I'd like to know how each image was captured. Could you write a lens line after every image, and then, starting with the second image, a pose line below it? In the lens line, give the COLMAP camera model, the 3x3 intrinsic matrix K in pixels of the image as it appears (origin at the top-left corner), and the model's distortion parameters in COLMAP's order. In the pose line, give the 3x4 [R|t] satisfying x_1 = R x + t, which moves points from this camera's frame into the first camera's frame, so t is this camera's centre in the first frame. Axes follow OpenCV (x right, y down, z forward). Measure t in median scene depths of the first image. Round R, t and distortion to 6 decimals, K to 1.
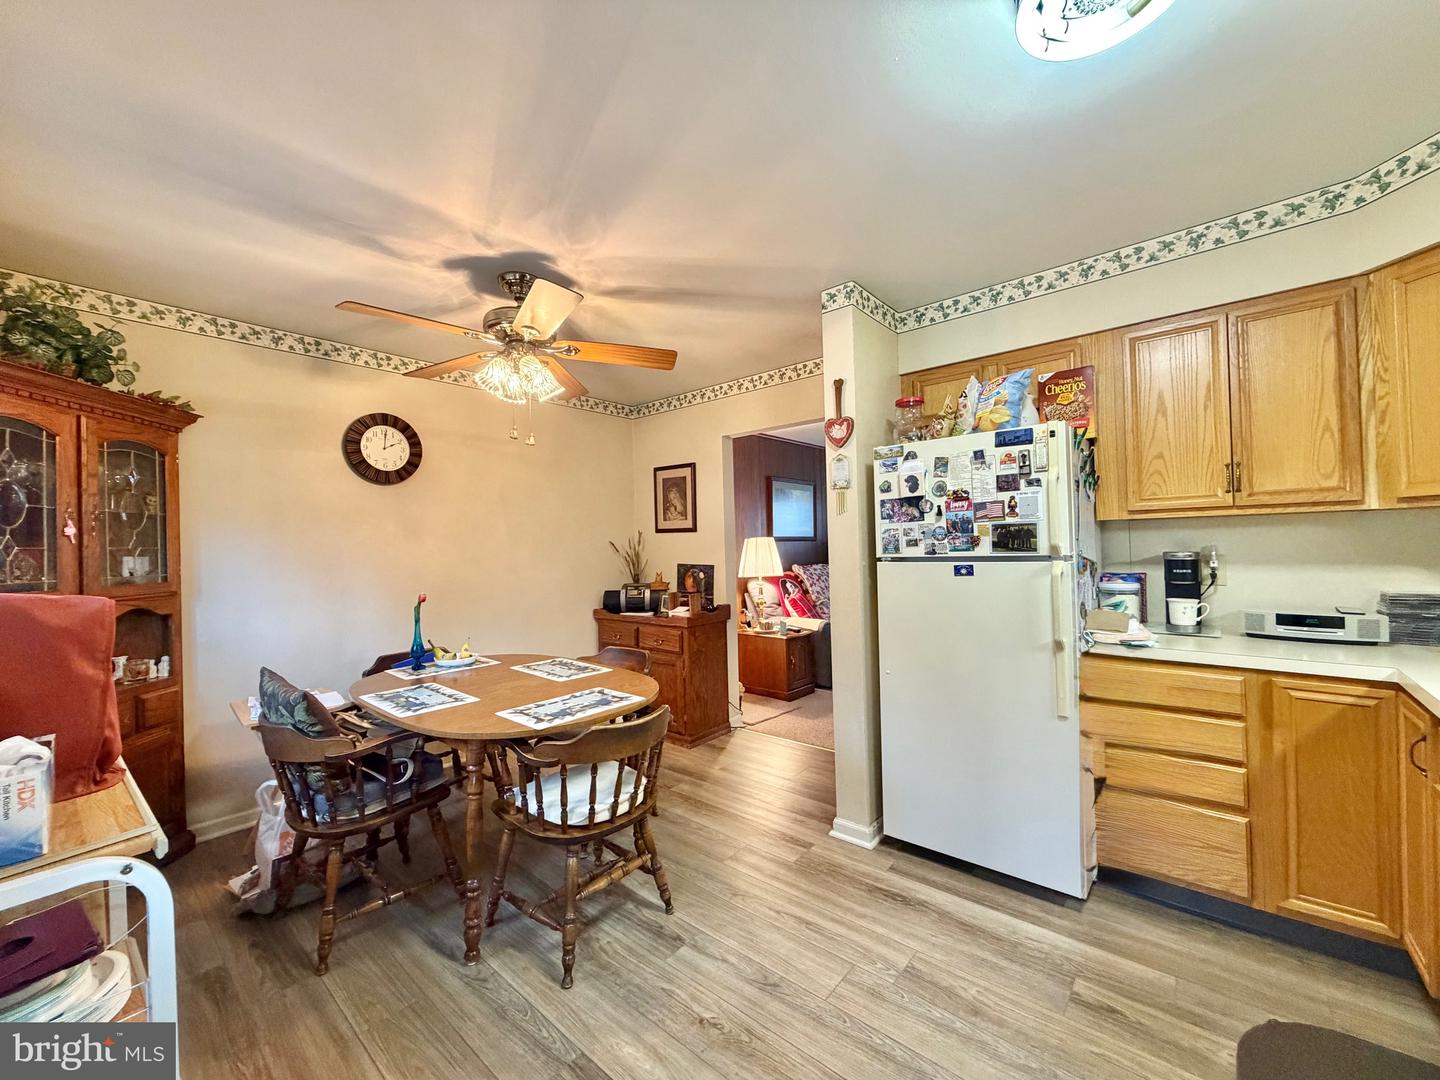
lens RADIAL K [[574.3, 0, 715.3], [0, 574.3, 541.9], [0, 0, 1]] dist [-0.000316, -0.000176]
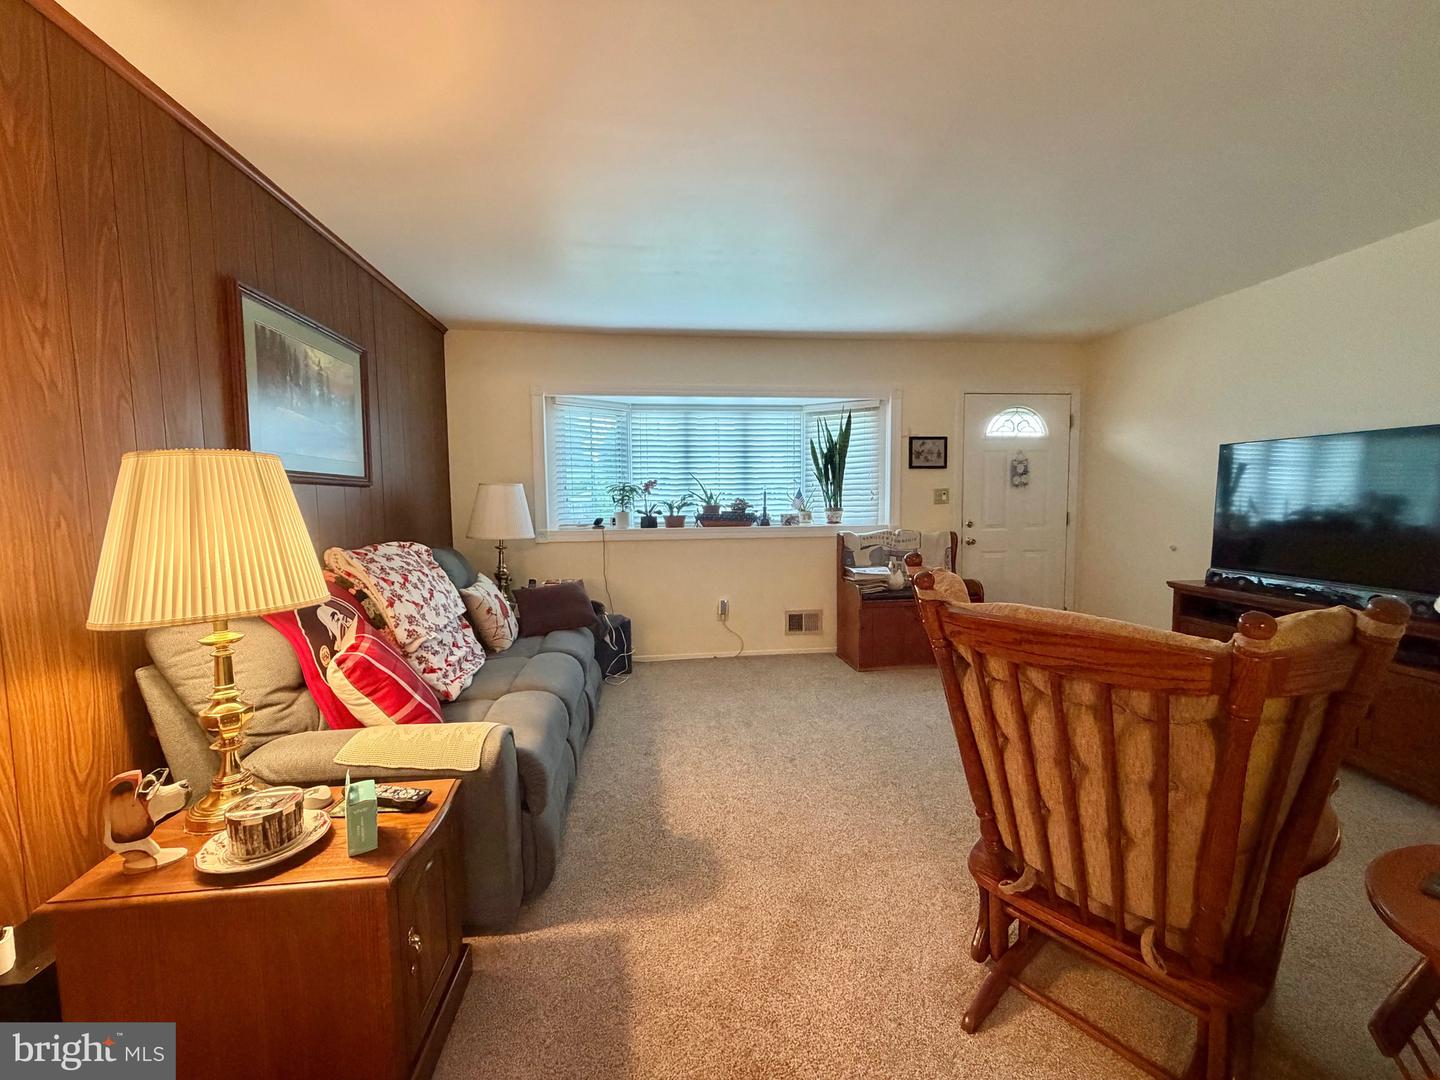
lens RADIAL K [[574.3, 0, 715.3], [0, 574.3, 541.9], [0, 0, 1]] dist [-0.000316, -0.000176]
pose [[0.678699, -0.042193, 0.733203, 0.042504], [-0.008098, 0.997858, 0.064918, 0.012046], [-0.734372, -0.049997, 0.676904, 0.654401]]
